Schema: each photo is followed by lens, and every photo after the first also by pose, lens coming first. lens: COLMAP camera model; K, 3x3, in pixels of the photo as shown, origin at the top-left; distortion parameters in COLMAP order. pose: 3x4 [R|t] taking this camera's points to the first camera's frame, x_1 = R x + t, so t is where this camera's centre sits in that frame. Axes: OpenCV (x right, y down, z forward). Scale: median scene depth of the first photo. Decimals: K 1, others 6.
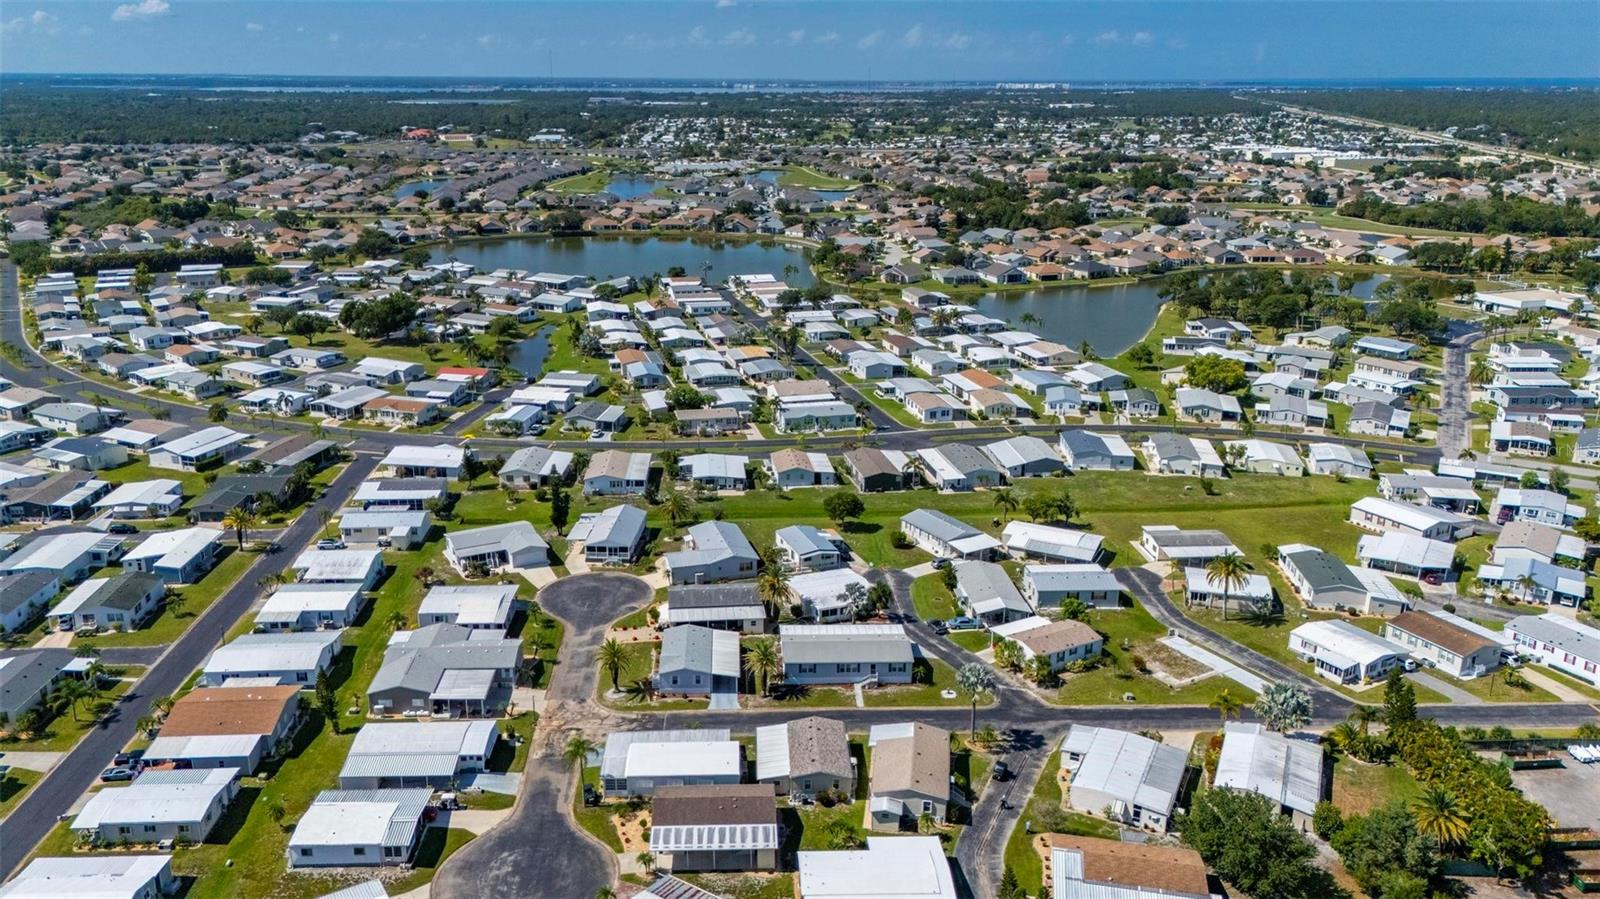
lens RADIAL K [[1163.7, 0, 800.0], [0, 1163.7, 449.5], [0, 0, 1]] dist [0.122068, -0.190668]
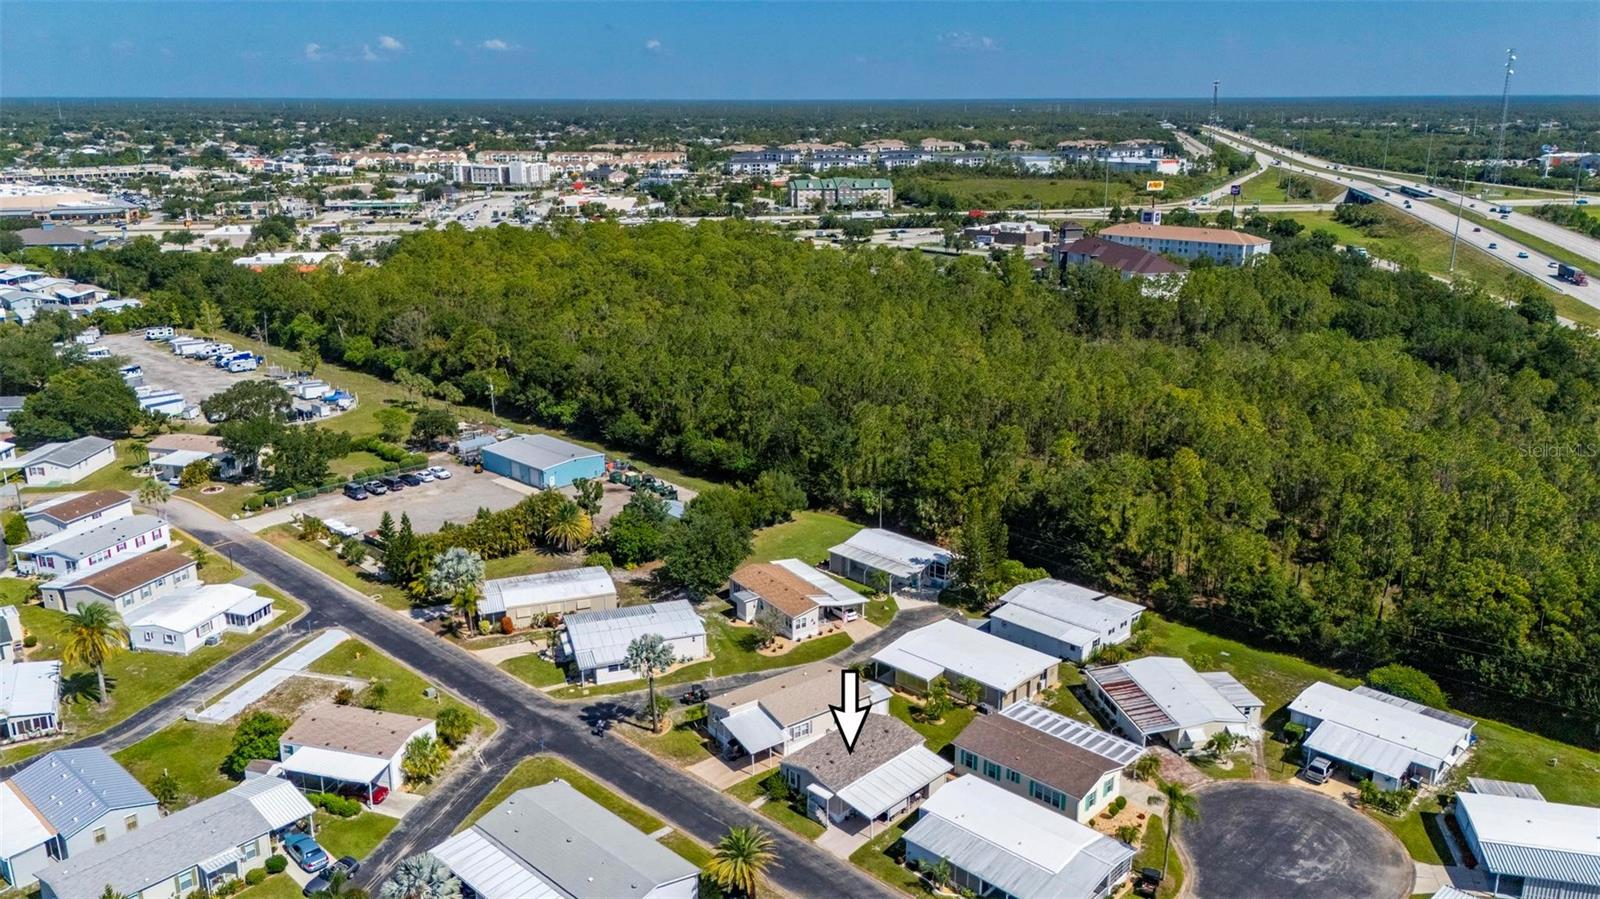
lens RADIAL K [[1163.7, 0, 800.0], [0, 1163.7, 449.5], [0, 0, 1]] dist [0.122068, -0.190668]
pose [[-0.682114, -0.219056, 0.697664, -0.286639], [0.216013, 0.851135, 0.478442, -0.178583], [-0.698612, 0.477057, -0.533252, 0.853941]]
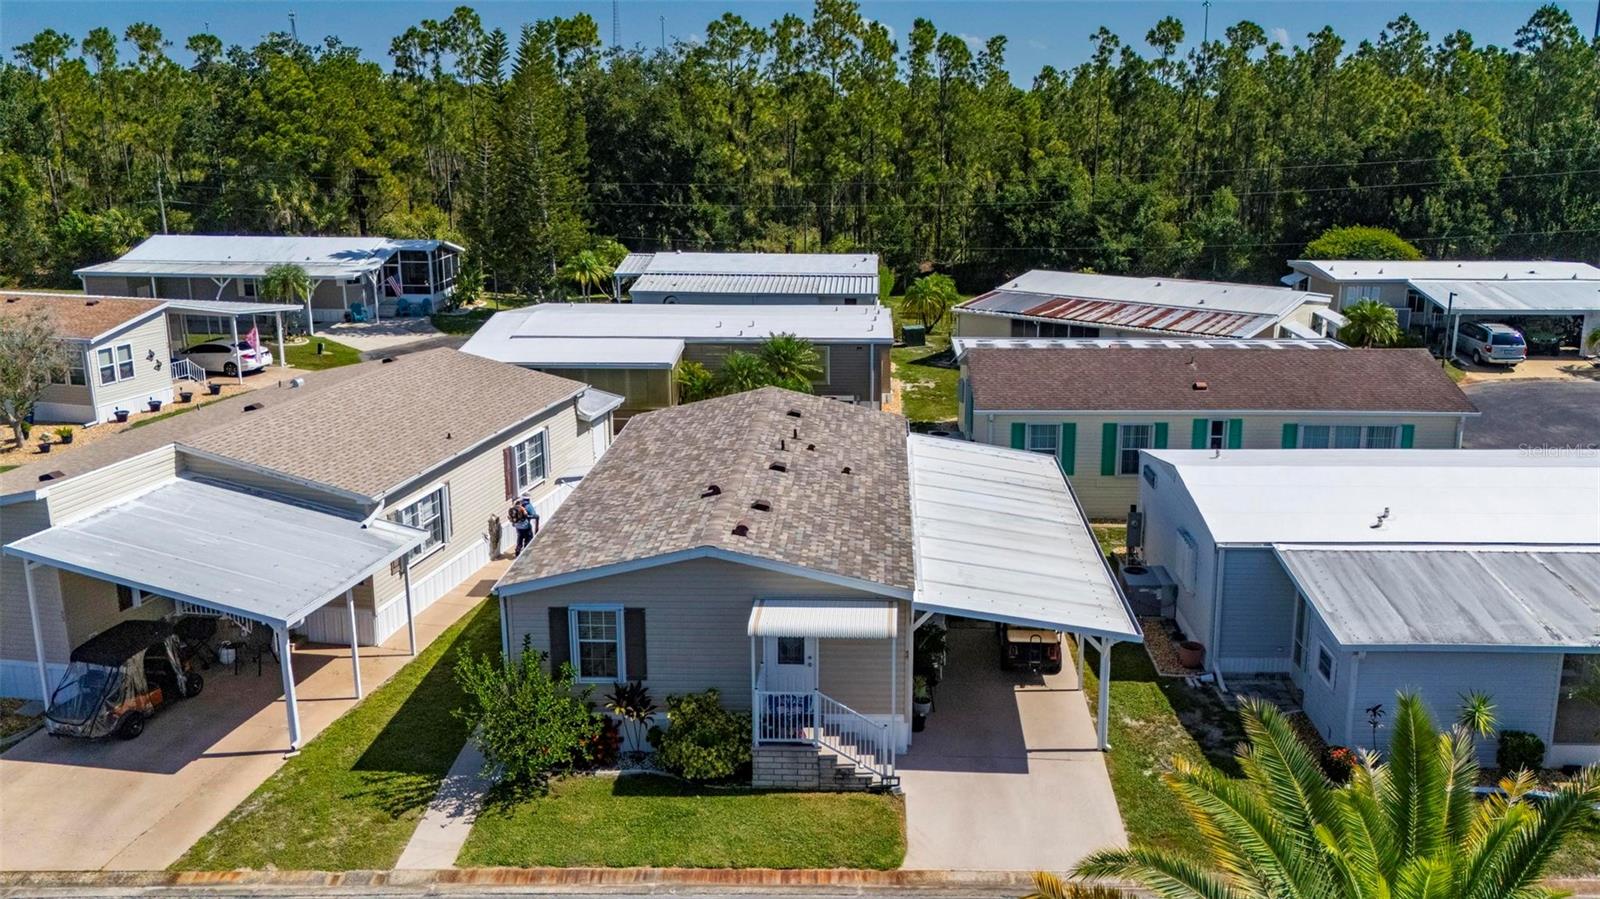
lens RADIAL K [[1283.6, 0, 868.9], [0, 1283.6, 394.4], [0, 0, 1]] dist [0.041432, -0.001509]
pose [[-0.997643, -0.036821, 0.057911, -0.010259], [-0.002047, 0.859460, 0.511199, 0.091491], [-0.068595, 0.509876, -0.857509, 0.741745]]
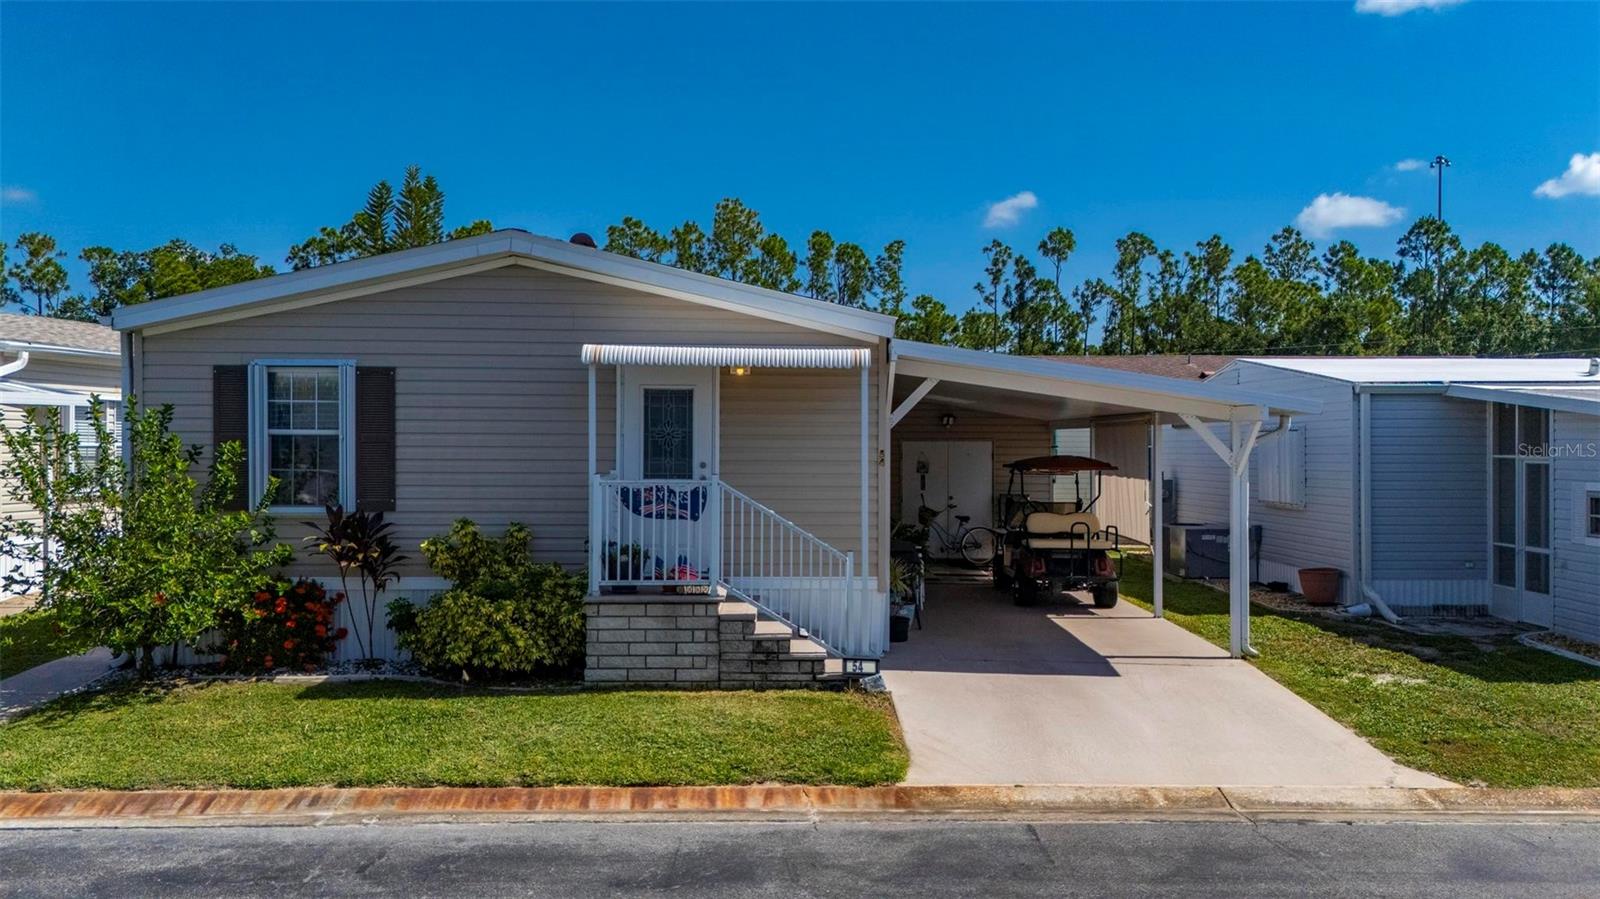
lens RADIAL K [[1170.3, 0, 795.9], [0, 1170.3, 450.4], [0, 0, 1]] dist [0.082033, -0.084428]
pose [[-0.999183, -0.019927, 0.035172, -0.006263], [-0.007757, 0.948407, 0.316961, 0.144355], [-0.039674, 0.316429, -0.947786, 0.712944]]
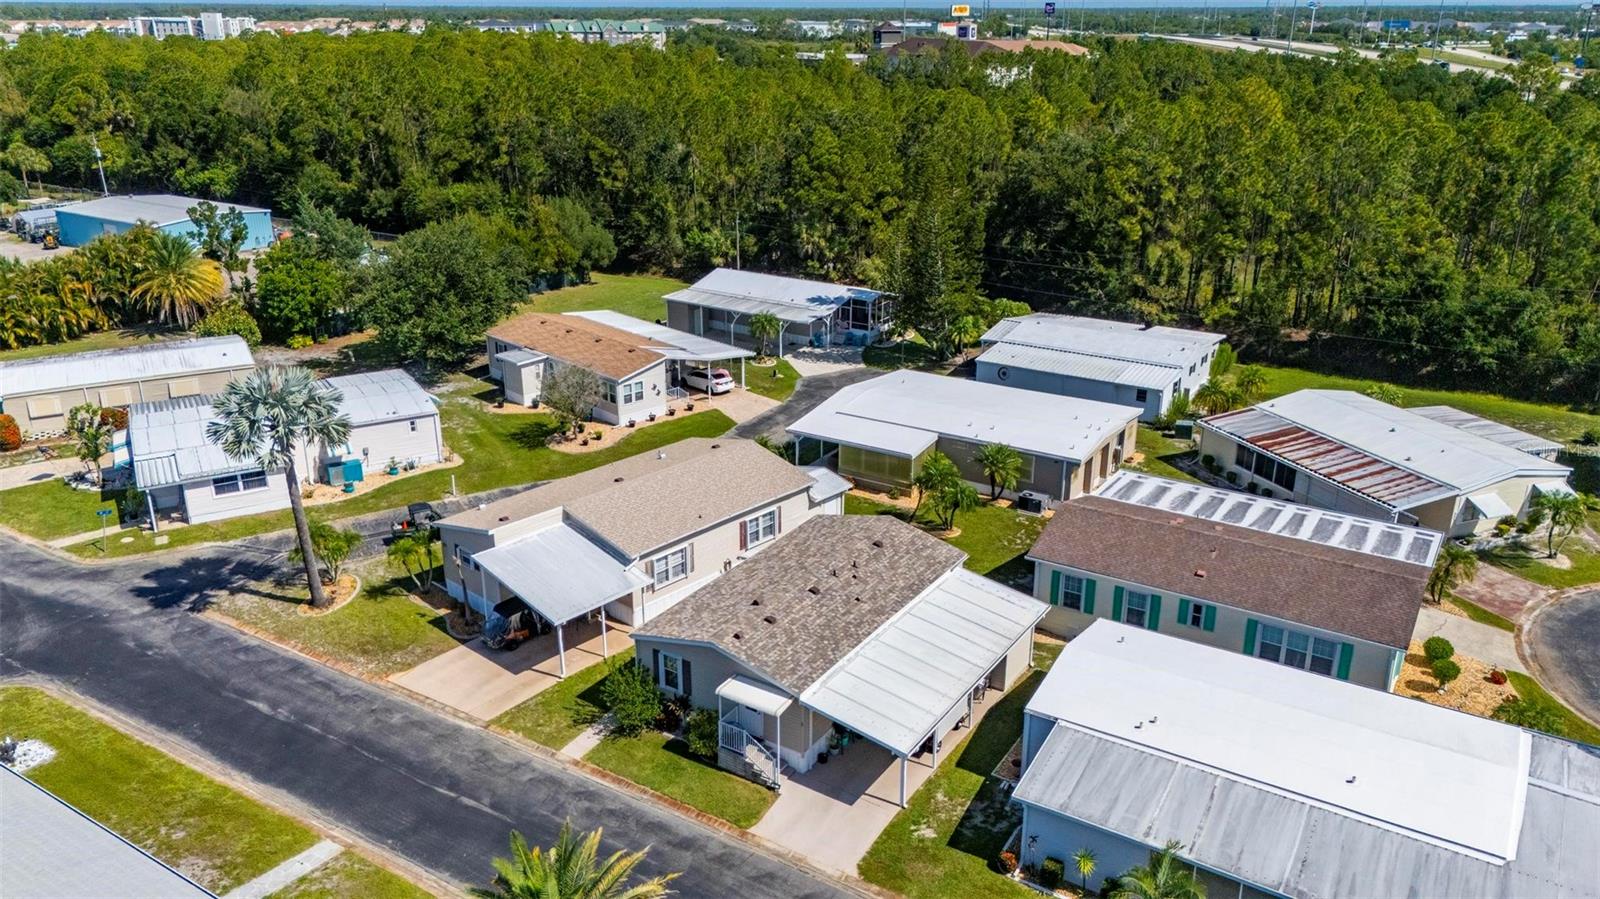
lens RADIAL K [[1170.3, 0, 795.9], [0, 1170.3, 450.4], [0, 0, 1]] dist [0.082033, -0.084428]
pose [[-0.808964, -0.221723, 0.544441, -0.091621], [0.166940, 0.801368, 0.574405, 0.030141], [-0.563656, 0.555562, -0.611263, 0.748635]]
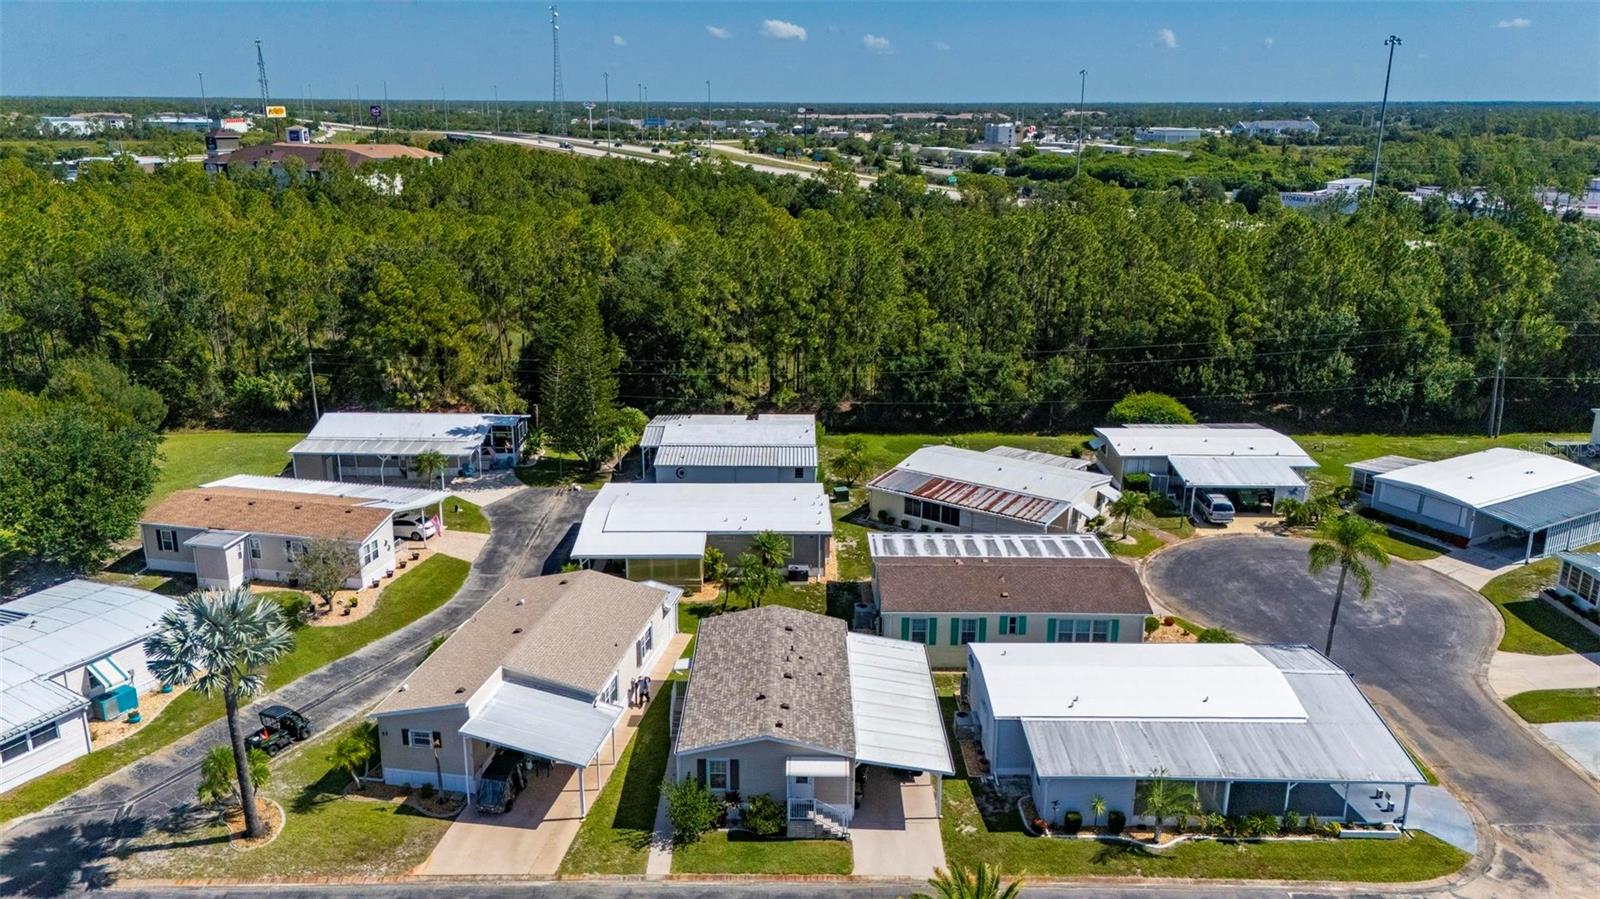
lens RADIAL K [[1167.9, 0, 779.3], [0, 1167.9, 448.6], [0, 0, 1]] dist [0.082423, -0.090346]
pose [[-0.997542, -0.036572, 0.059776, -0.005510], [0.003475, 0.826148, 0.563442, -0.007215], [-0.069990, 0.562264, -0.823990, 0.806891]]
